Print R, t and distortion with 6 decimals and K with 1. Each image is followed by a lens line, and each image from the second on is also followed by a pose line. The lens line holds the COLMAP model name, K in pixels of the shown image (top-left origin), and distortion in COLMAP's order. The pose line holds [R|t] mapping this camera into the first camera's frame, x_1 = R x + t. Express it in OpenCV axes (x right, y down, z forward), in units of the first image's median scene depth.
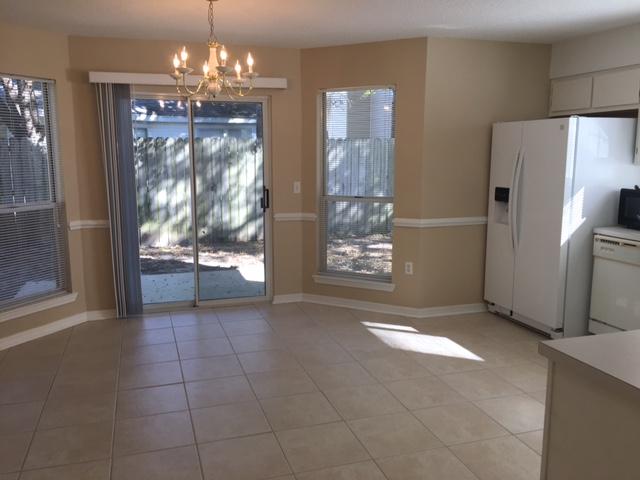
lens RADIAL K [[549.8, 0, 313.9], [0, 549.8, 239.5], [0, 0, 1]] dist [0.058885, -0.041324]
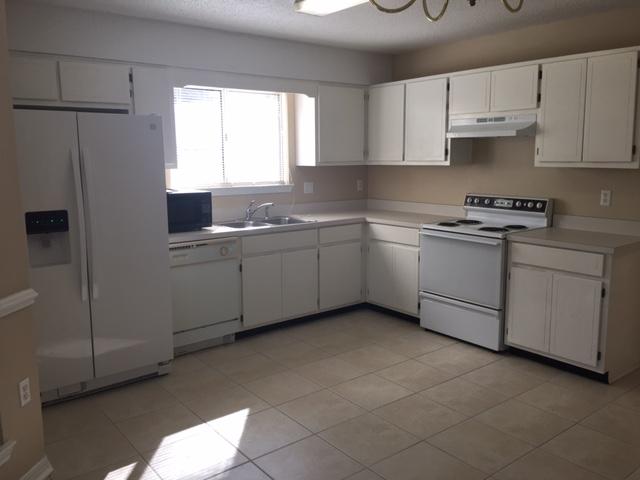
lens RADIAL K [[549.8, 0, 303.1], [0, 549.8, 242.8], [0, 0, 1]] dist [0.058885, -0.041324]
pose [[-0.348707, -0.148314, 0.925422, -0.379126], [0.152187, 0.965335, 0.212056, -0.154195], [-0.924793, 0.214782, -0.314048, 0.963269]]
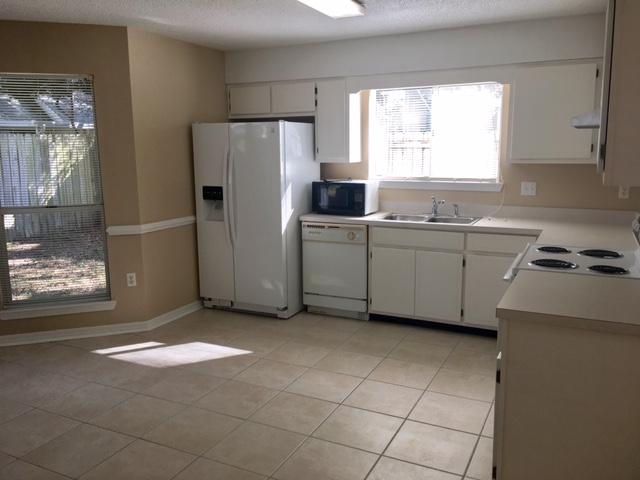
lens RADIAL K [[549.8, 0, 317.0], [0, 549.8, 238.2], [0, 0, 1]] dist [0.058885, -0.041324]
pose [[0.695865, -0.127186, 0.706821, -0.270662], [0.120260, 0.990933, 0.059914, -0.036432], [-0.708032, 0.043310, 0.704851, 0.142555]]
